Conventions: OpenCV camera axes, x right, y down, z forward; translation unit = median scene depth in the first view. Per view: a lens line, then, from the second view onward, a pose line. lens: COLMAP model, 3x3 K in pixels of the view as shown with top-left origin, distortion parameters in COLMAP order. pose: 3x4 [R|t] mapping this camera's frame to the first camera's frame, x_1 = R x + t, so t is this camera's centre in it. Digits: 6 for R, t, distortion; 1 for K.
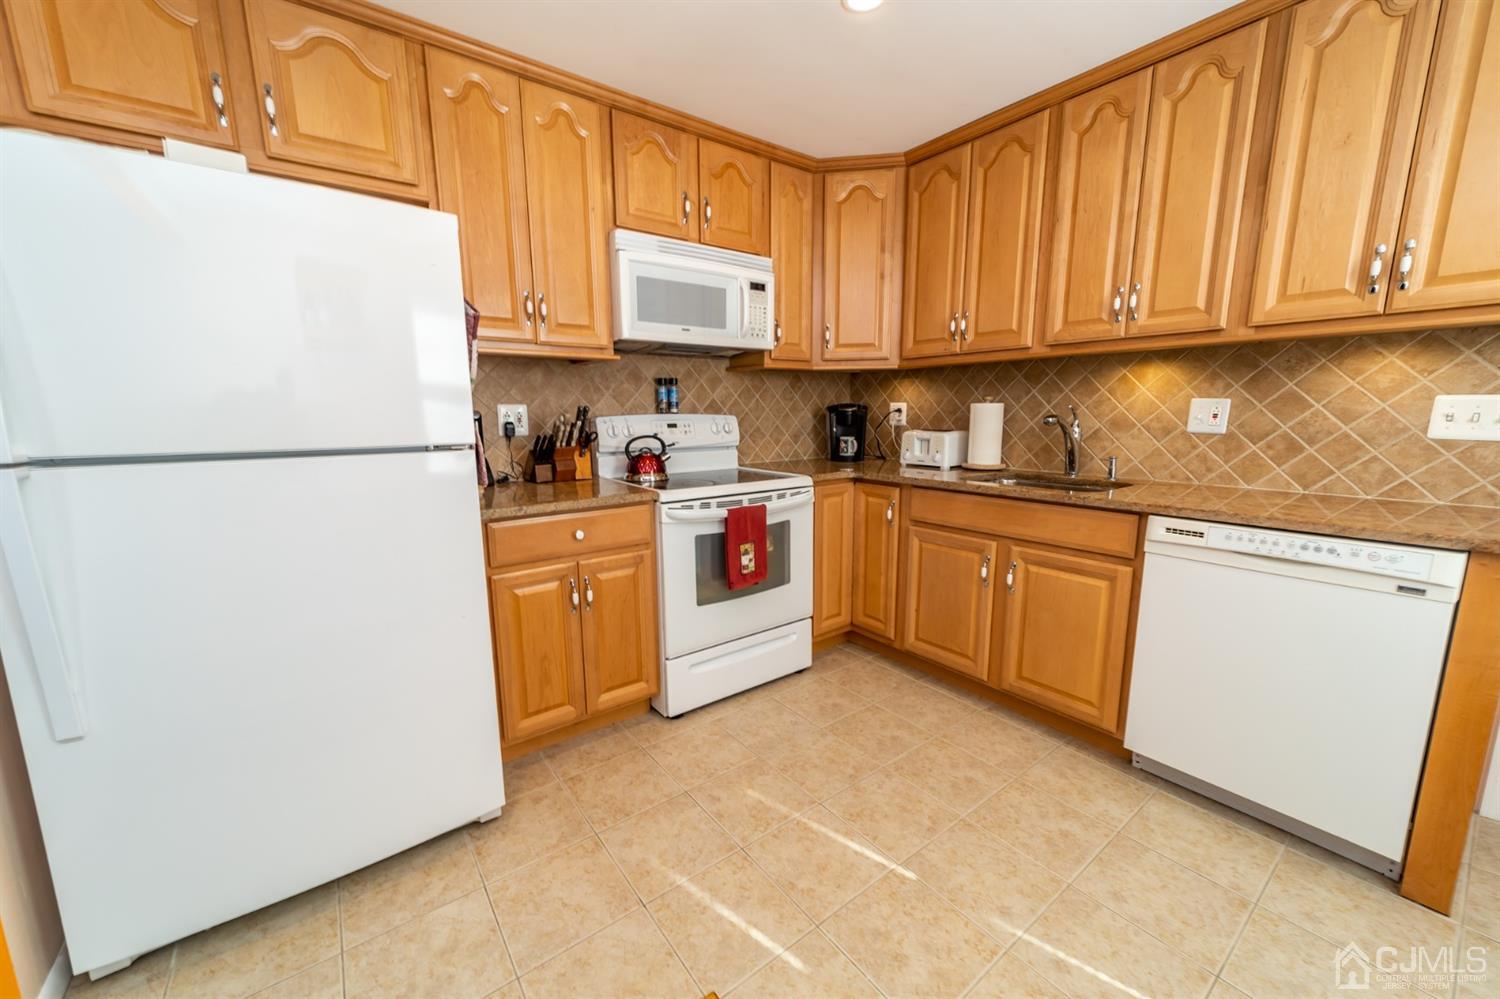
lens RADIAL K [[567.8, 0, 744.4], [0, 567.8, 506.7], [0, 0, 1]] dist [0.002058, 0.000676]
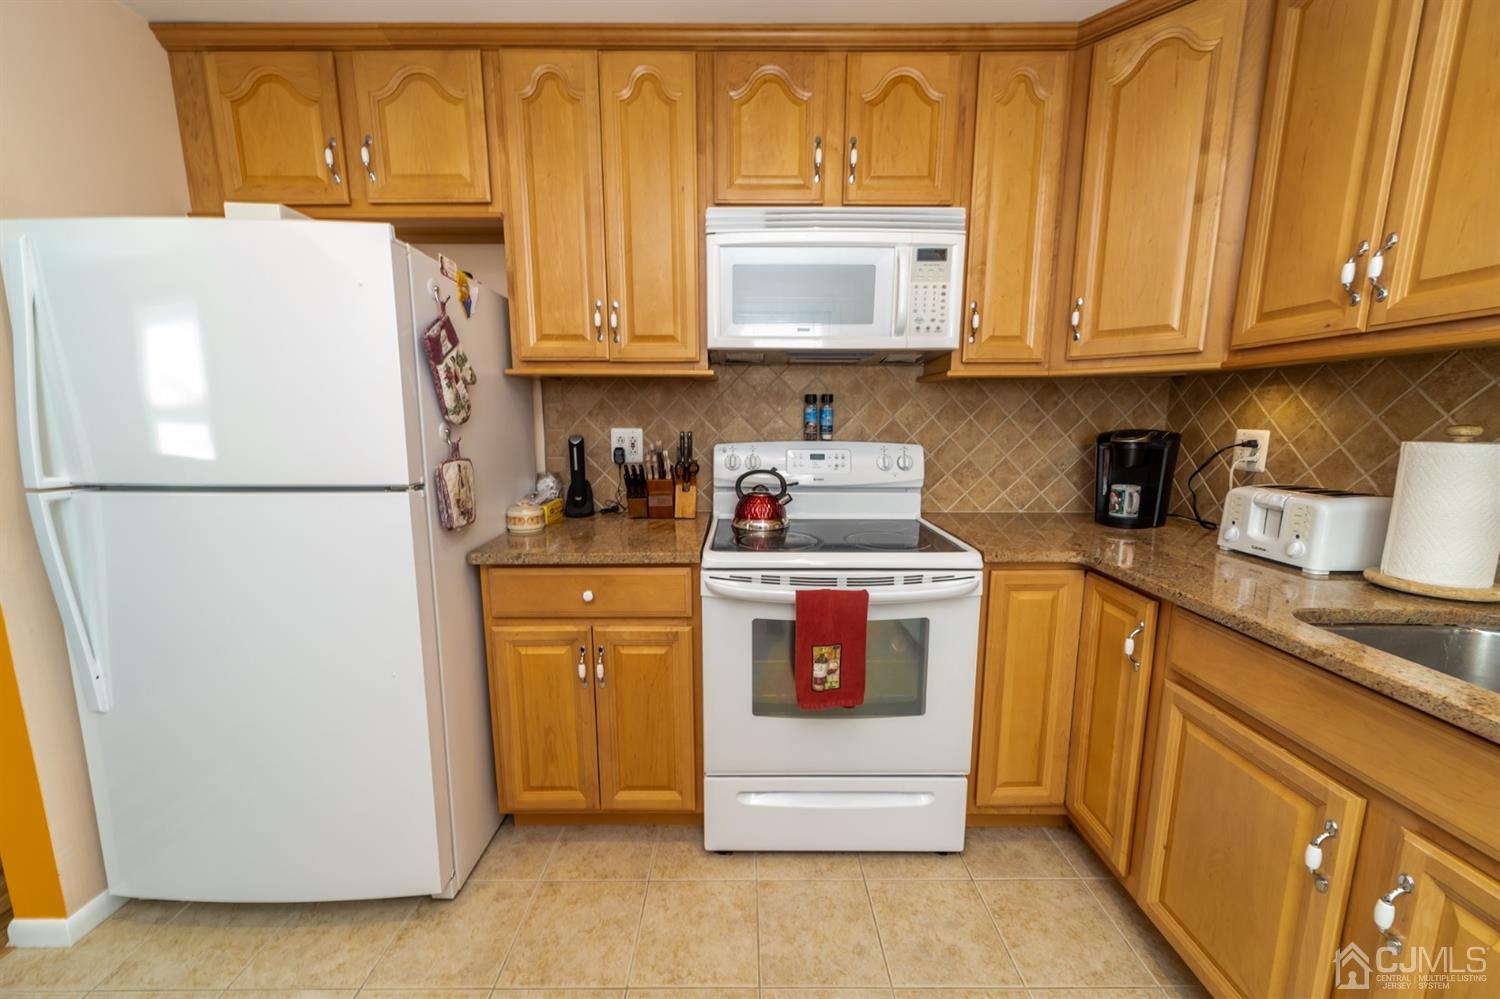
lens RADIAL K [[567.8, 0, 744.4], [0, 567.8, 506.7], [0, 0, 1]] dist [0.002058, 0.000676]
pose [[0.801346, 0.102399, -0.589372, 0.272380], [-0.107133, 0.993878, 0.027014, -0.094250], [0.588529, 0.041494, 0.807410, 0.361380]]
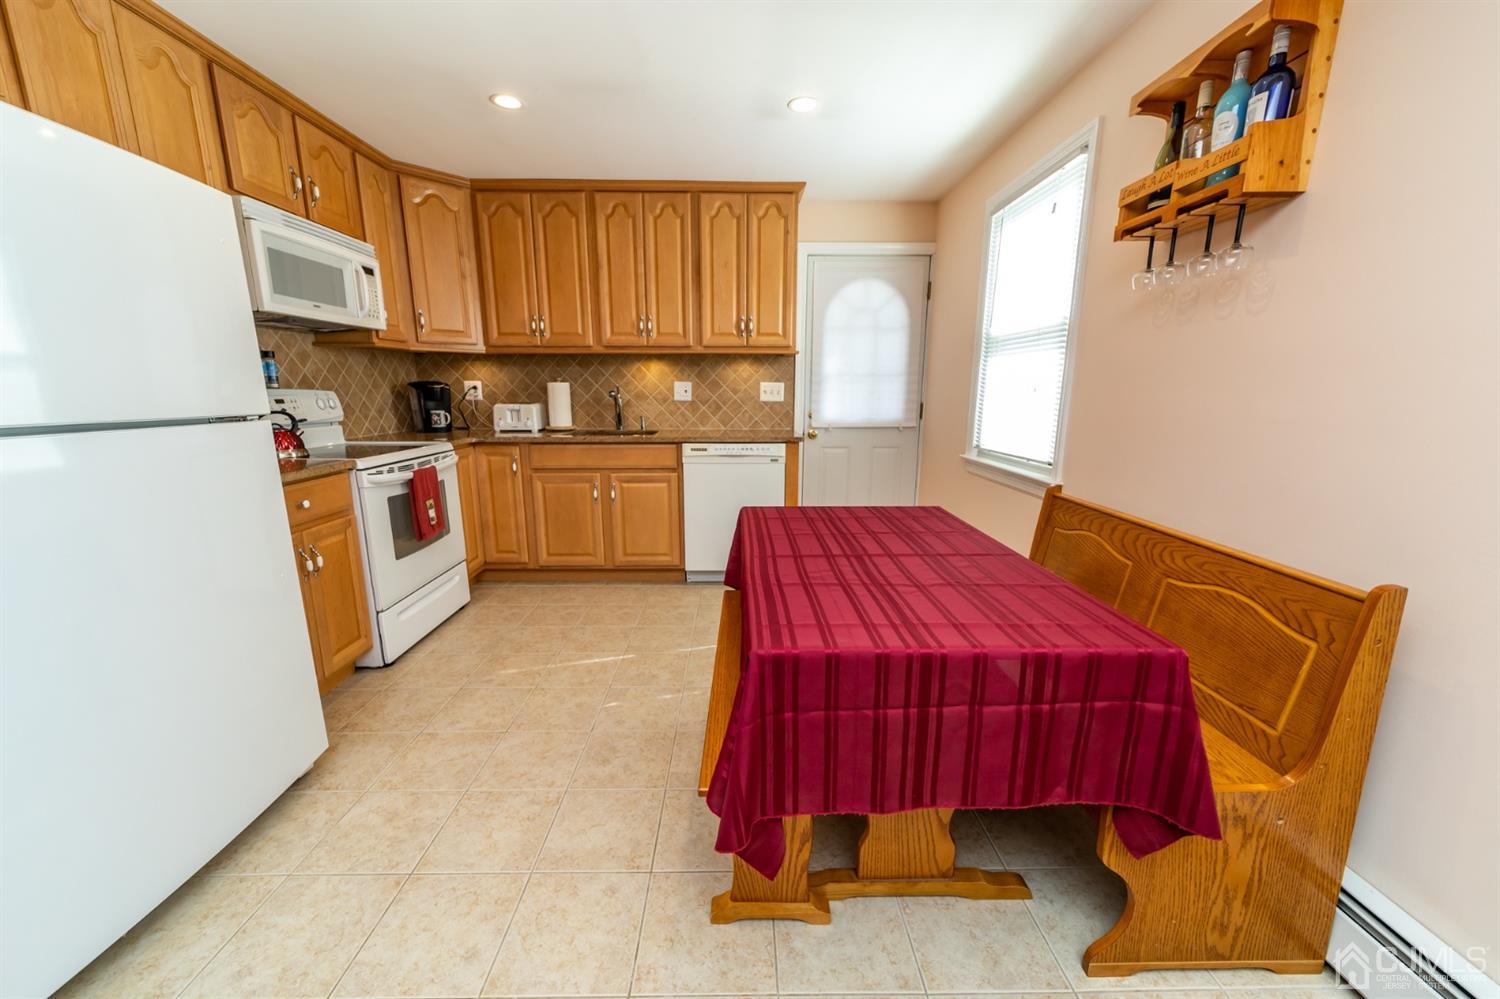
lens RADIAL K [[567.8, 0, 744.4], [0, 567.8, 506.7], [0, 0, 1]] dist [0.002058, 0.000676]
pose [[0.587382, -0.158748, 0.793588, -0.497009], [0.131484, 0.986265, 0.099971, 0.043224], [-0.798557, 0.045623, 0.600187, -0.208637]]
